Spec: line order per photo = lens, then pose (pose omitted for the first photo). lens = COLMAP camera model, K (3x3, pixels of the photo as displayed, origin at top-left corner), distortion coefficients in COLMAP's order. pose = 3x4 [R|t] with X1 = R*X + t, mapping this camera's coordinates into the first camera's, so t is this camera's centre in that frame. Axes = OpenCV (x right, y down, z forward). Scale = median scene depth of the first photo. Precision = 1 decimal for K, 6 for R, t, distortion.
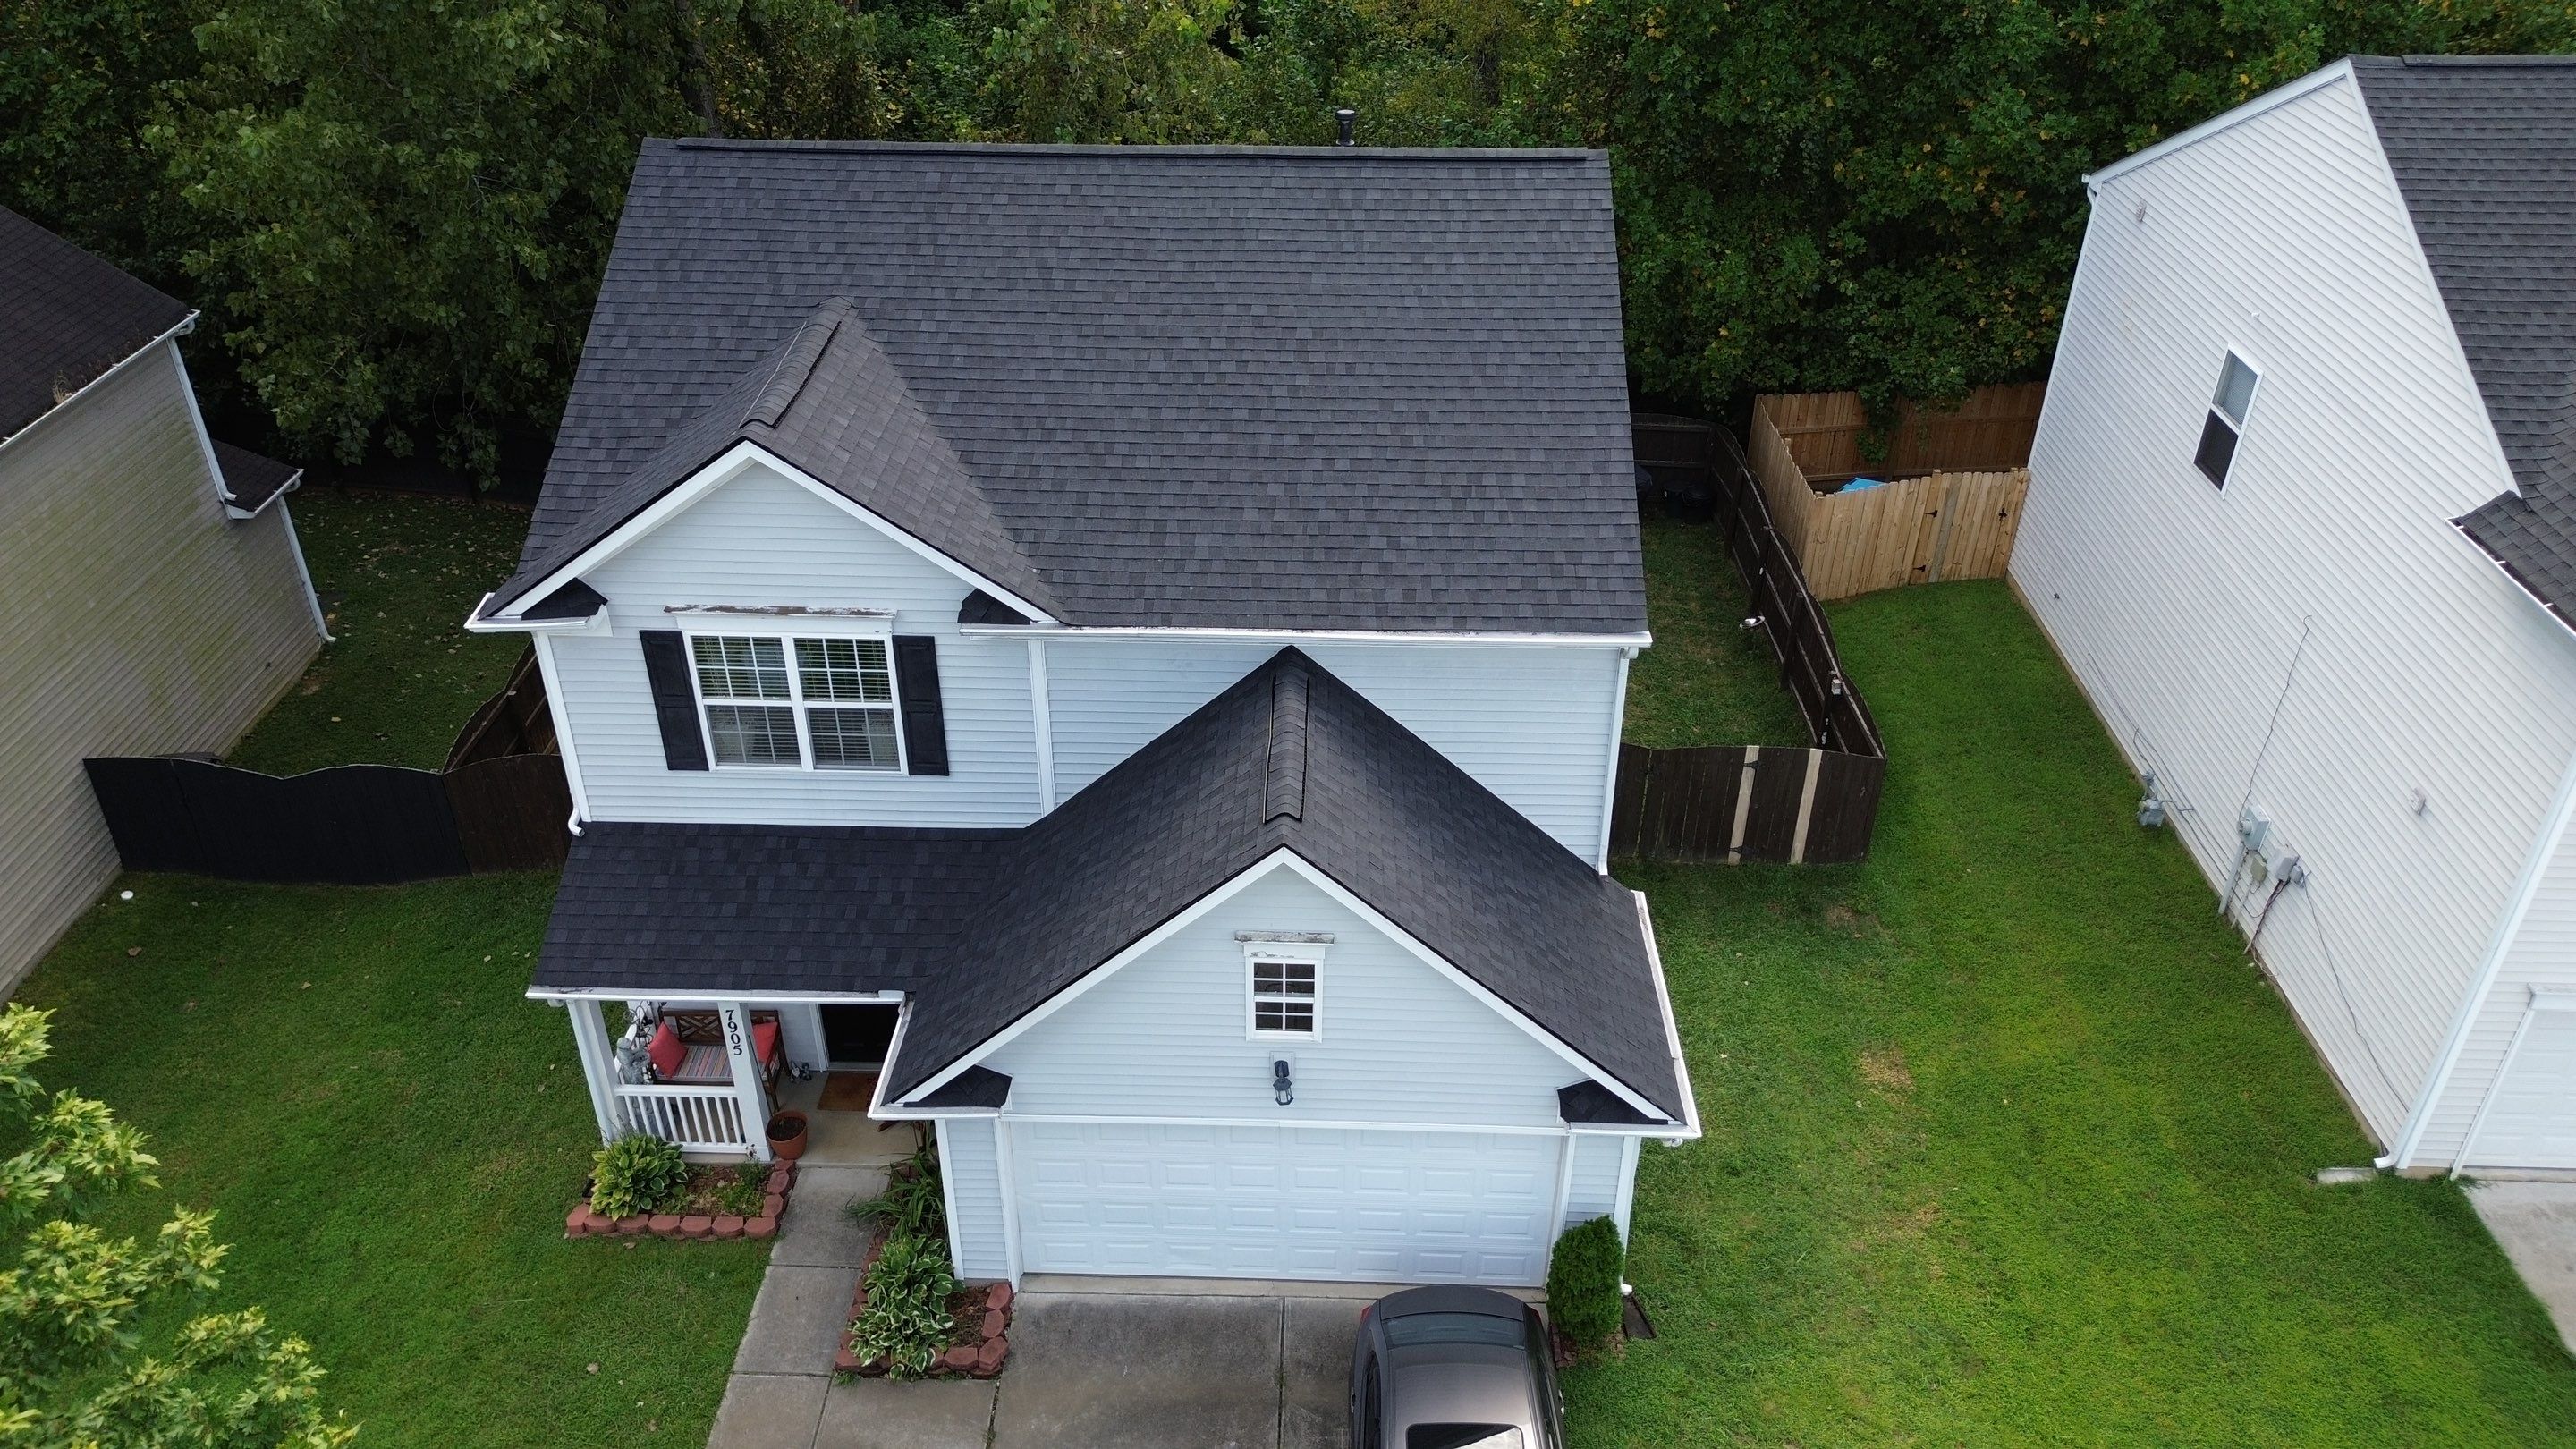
lens RADIAL K [[1816.1, 0, 1288.0], [0, 1816.1, 724.5], [0, 0, 1]] dist [0.038573, -0.071074]
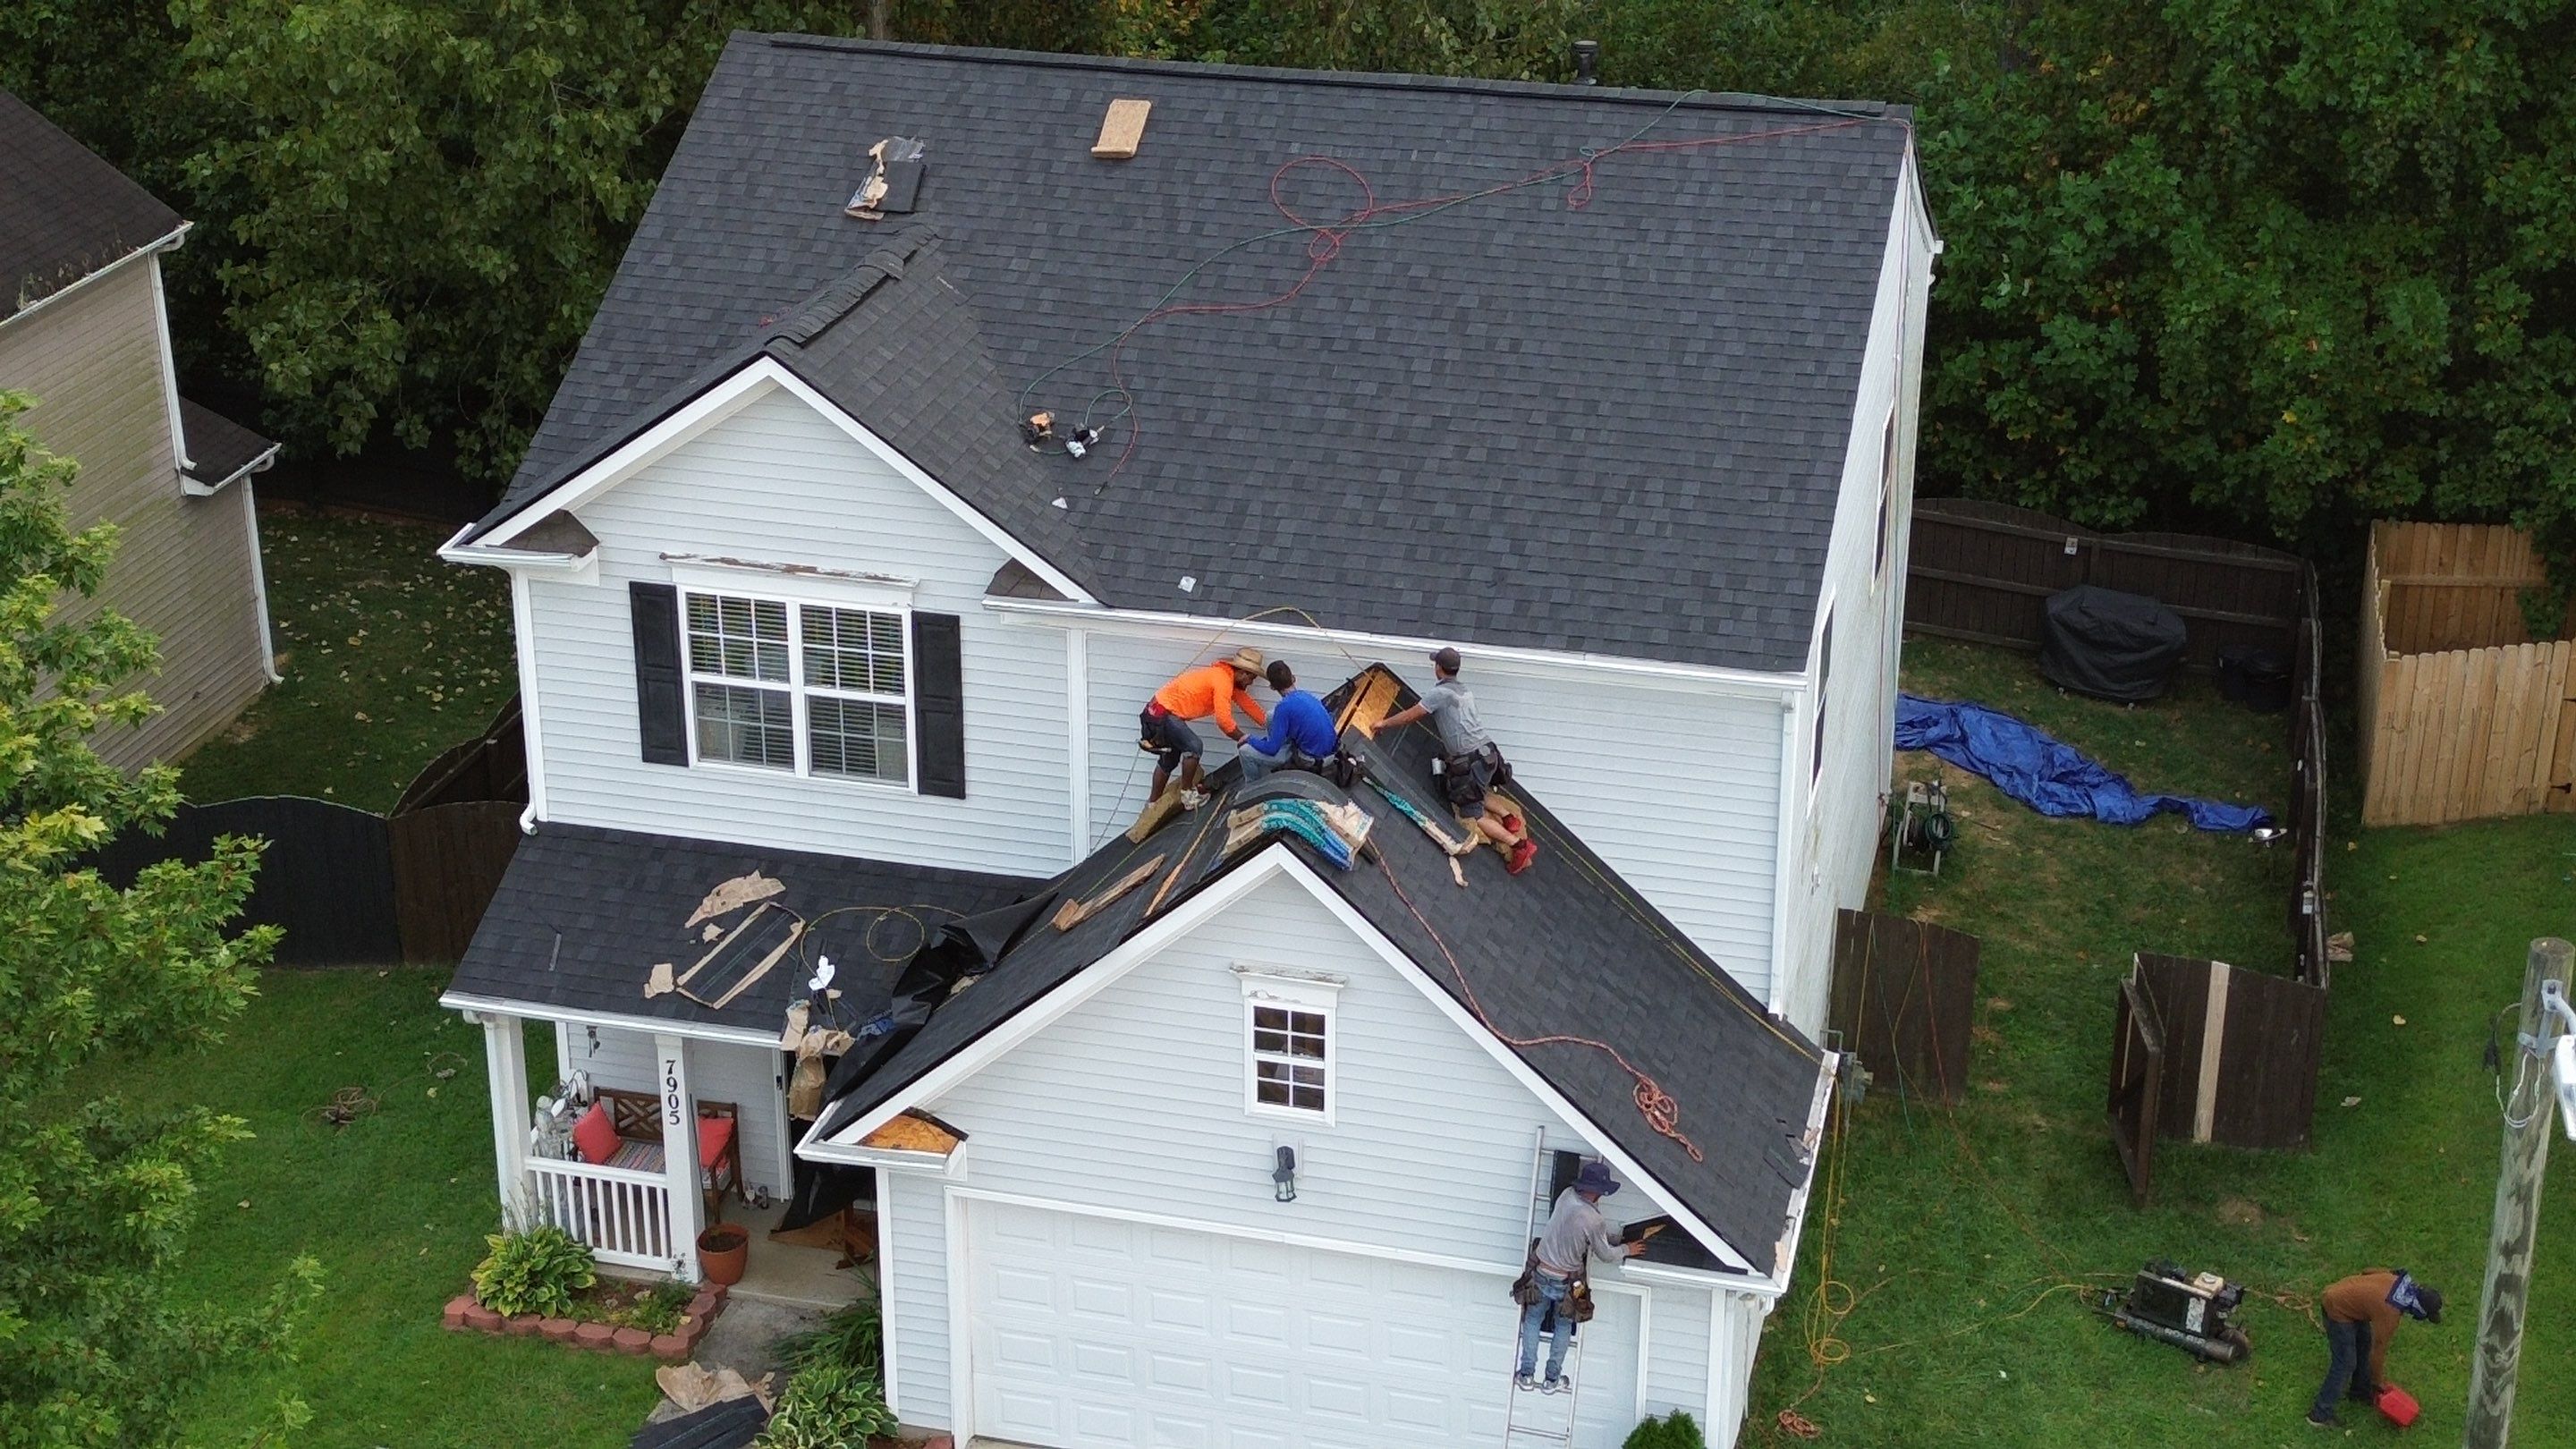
lens RADIAL K [[3581.0, 0, 1288.0], [0, 3581.0, 724.5], [0, 0, 1]] dist [0.036305, 0.030113]
pose [[0.973857, 0.088841, -0.209068, 0.280864], [-0.119441, 0.983119, -0.138603, 0.197600], [0.193225, 0.159951, 0.968029, -0.513782]]
